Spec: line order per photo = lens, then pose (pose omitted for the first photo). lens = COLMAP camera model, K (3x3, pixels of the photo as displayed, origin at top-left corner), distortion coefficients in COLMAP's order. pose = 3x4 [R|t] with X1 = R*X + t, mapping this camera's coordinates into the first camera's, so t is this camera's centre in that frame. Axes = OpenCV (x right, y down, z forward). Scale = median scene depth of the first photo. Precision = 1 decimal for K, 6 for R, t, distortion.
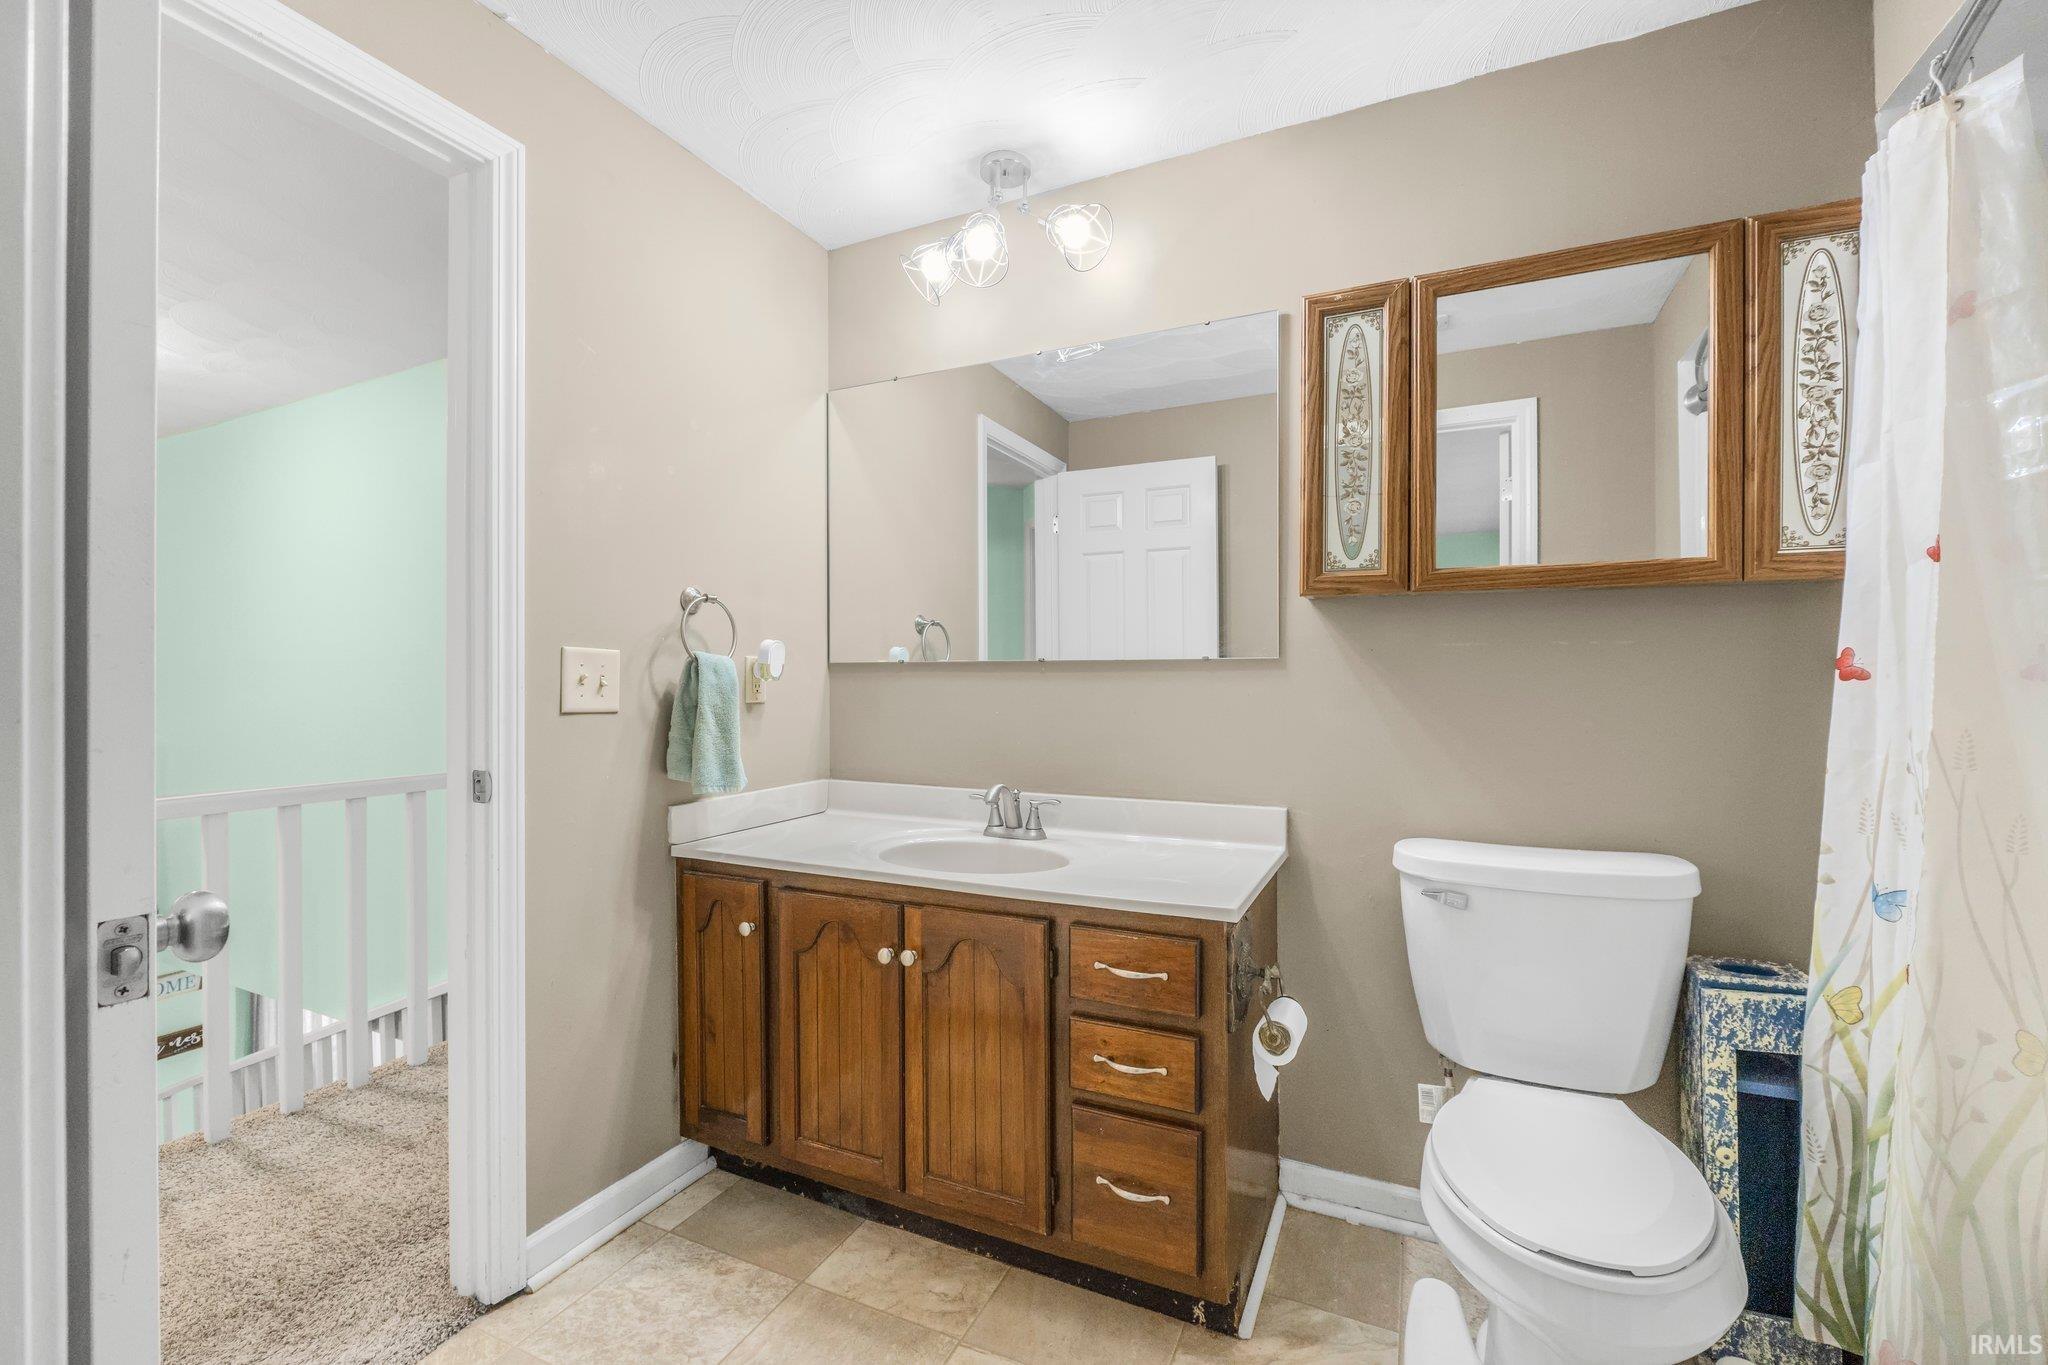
lens RADIAL K [[871.6, 0, 1028.7], [0, 871.6, 686.6], [0, 0, 1]] dist [0.000031, 0.000193]
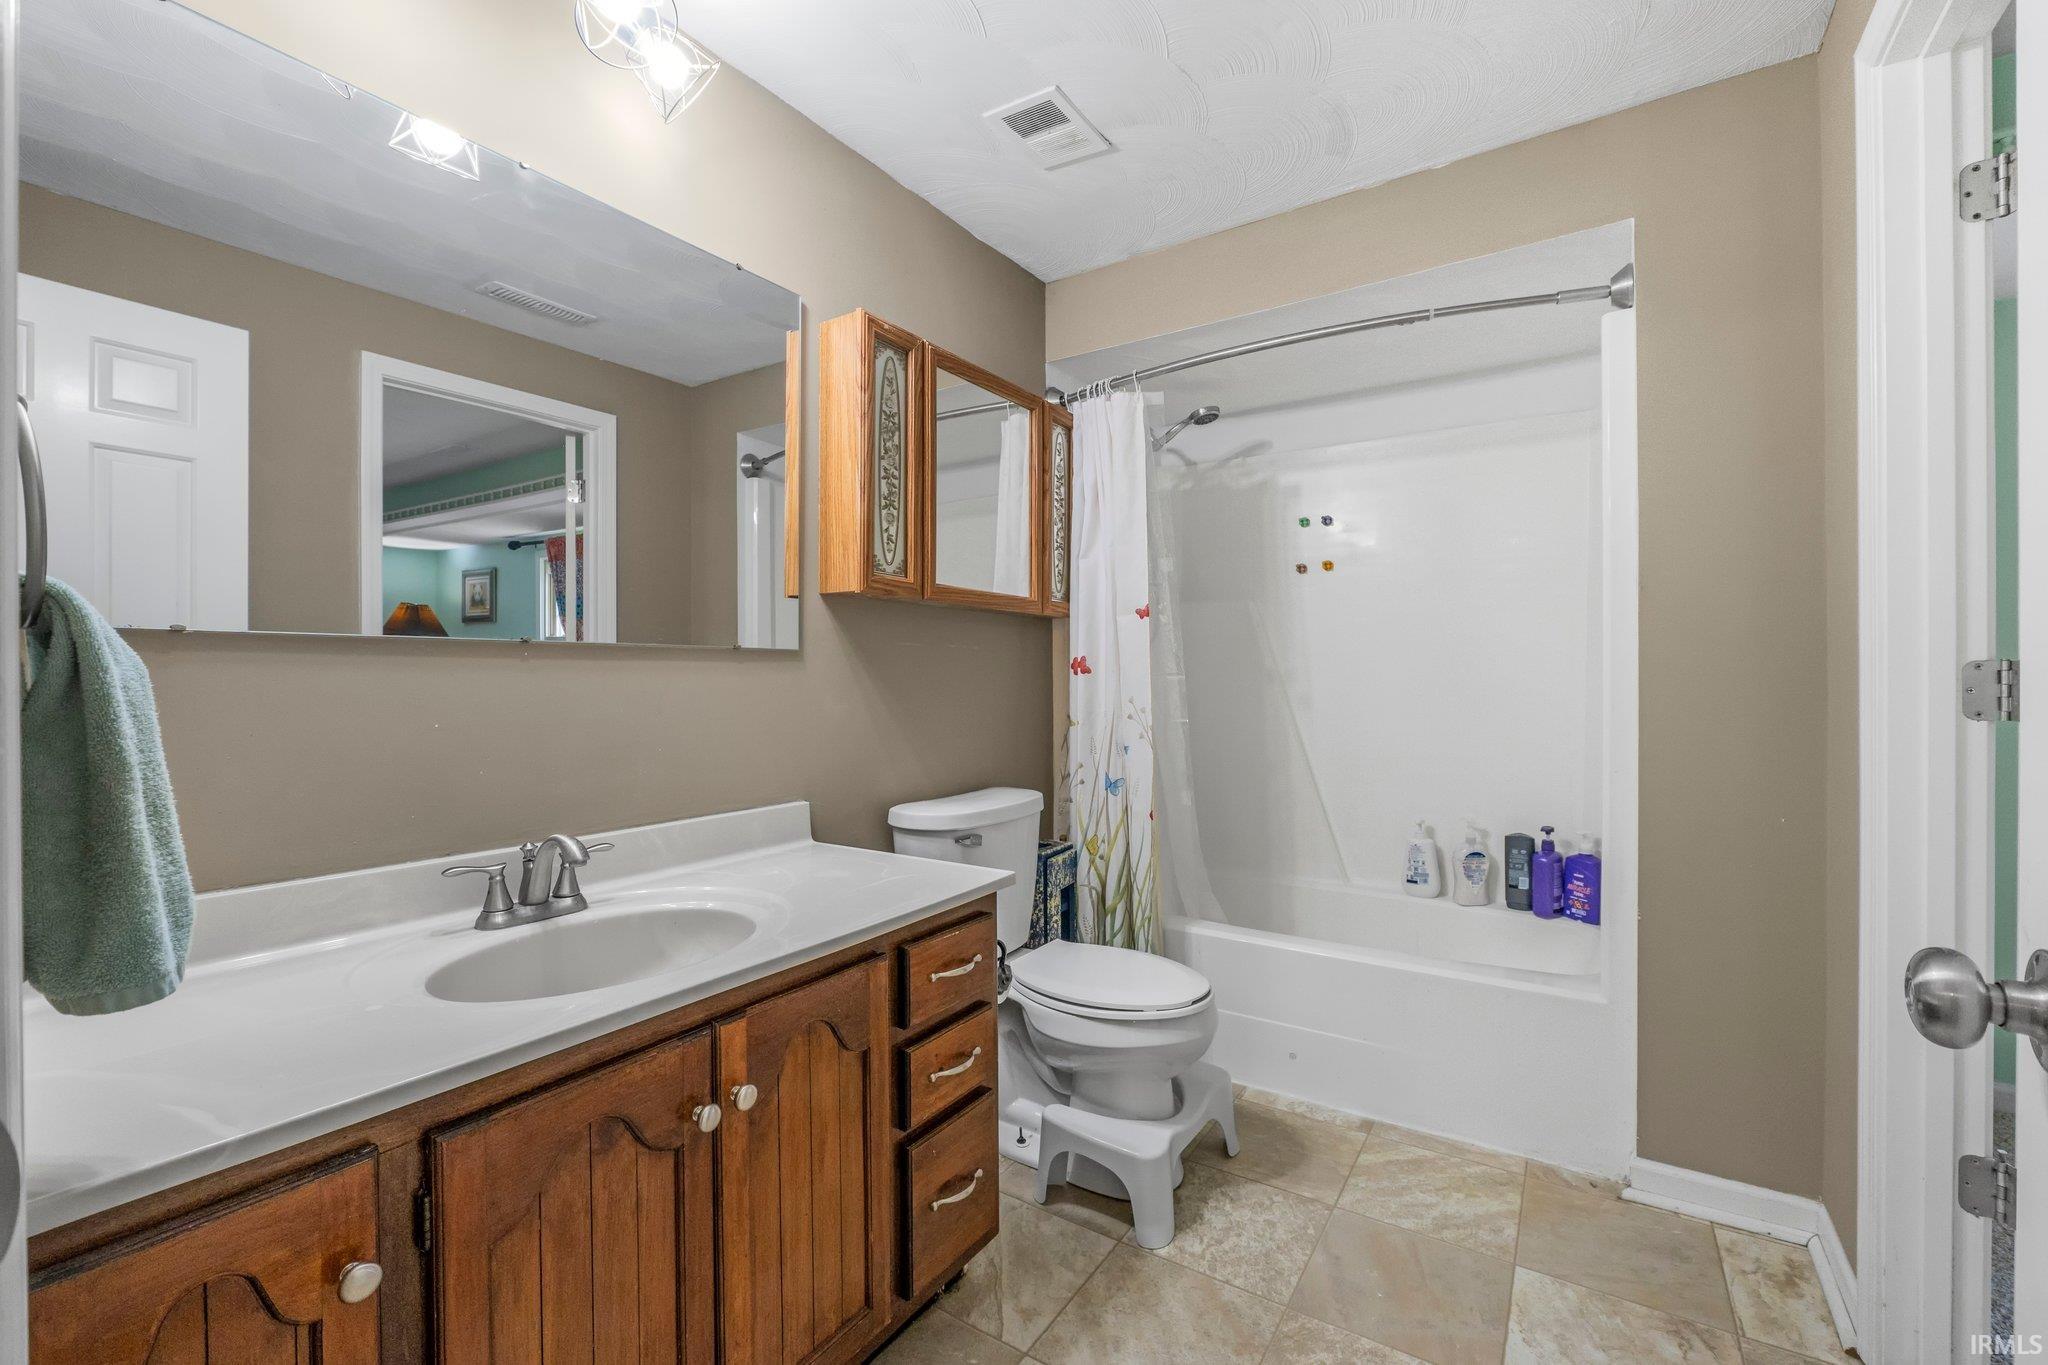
lens RADIAL K [[871.6, 0, 1034.1], [0, 871.6, 677.7], [0, 0, 1]] dist [0.000031, 0.000193]
pose [[0.133350, -0.004489, 0.991059, -0.738243], [0.002012, 0.999989, 0.004259, -0.005285], [-0.991067, 0.001426, 0.133358, 0.684578]]
